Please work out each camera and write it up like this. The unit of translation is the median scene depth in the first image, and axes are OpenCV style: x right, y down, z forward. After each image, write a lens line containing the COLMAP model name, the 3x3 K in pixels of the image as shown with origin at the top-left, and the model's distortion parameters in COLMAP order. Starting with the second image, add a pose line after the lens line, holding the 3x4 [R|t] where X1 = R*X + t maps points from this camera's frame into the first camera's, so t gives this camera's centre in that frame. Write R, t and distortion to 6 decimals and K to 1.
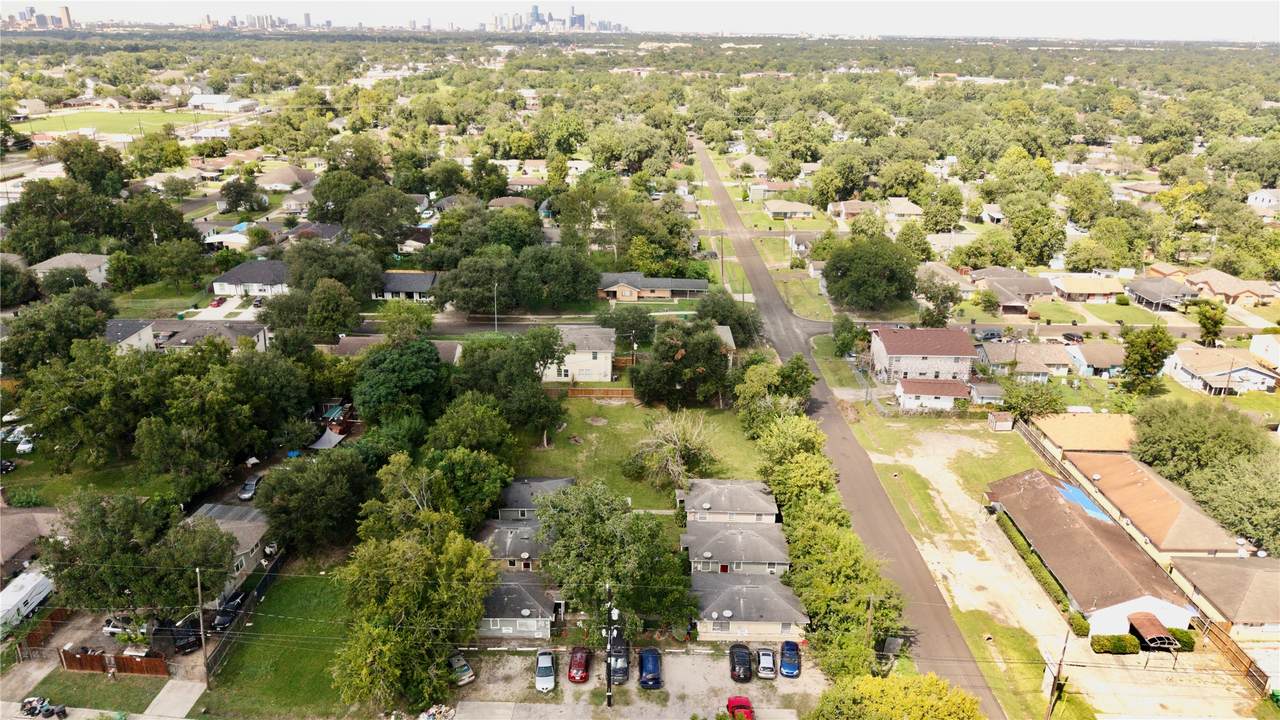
lens RADIAL K [[852.0, 0, 640.0], [0, 852.0, 360.0], [0, 0, 1]] dist [0.049106, -0.055659]
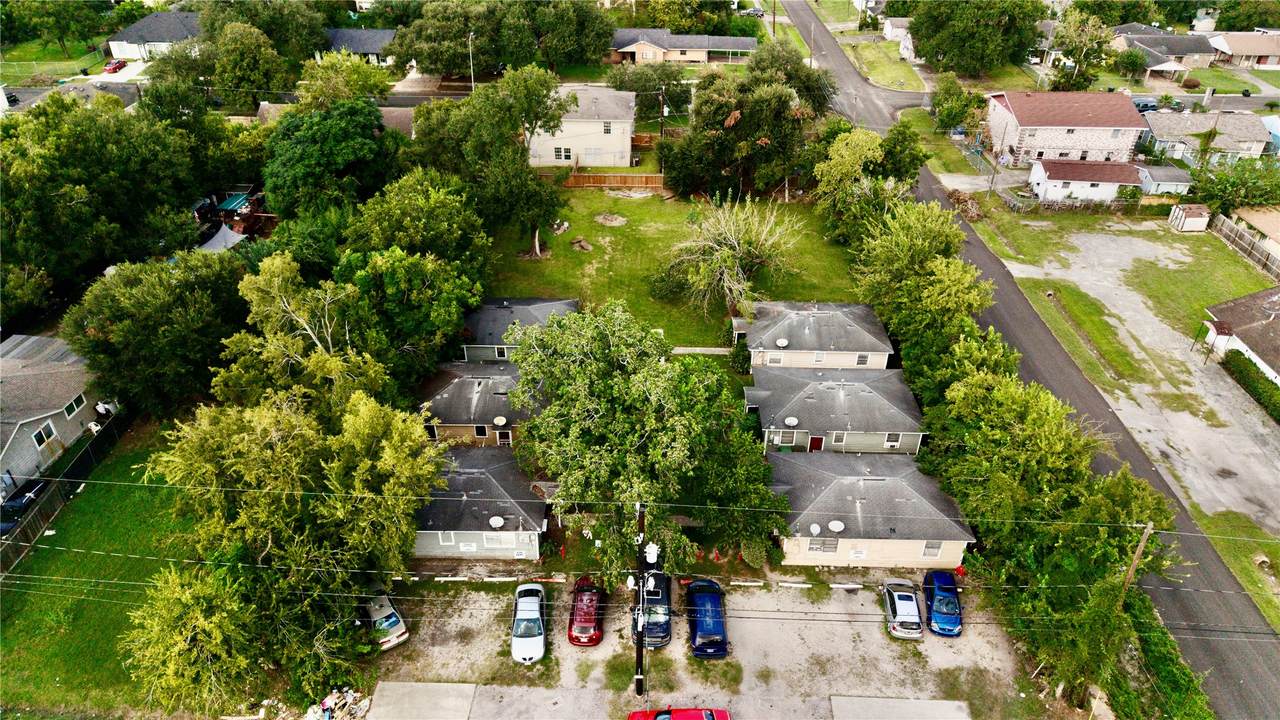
lens RADIAL K [[852.0, 0, 640.0], [0, 852.0, 360.0], [0, 0, 1]] dist [0.049106, -0.055659]
pose [[0.999897, 0.004111, -0.013740, -0.018511], [-0.001149, 0.977925, 0.208952, 0.042786], [0.014296, -0.208915, 0.977829, 0.315247]]
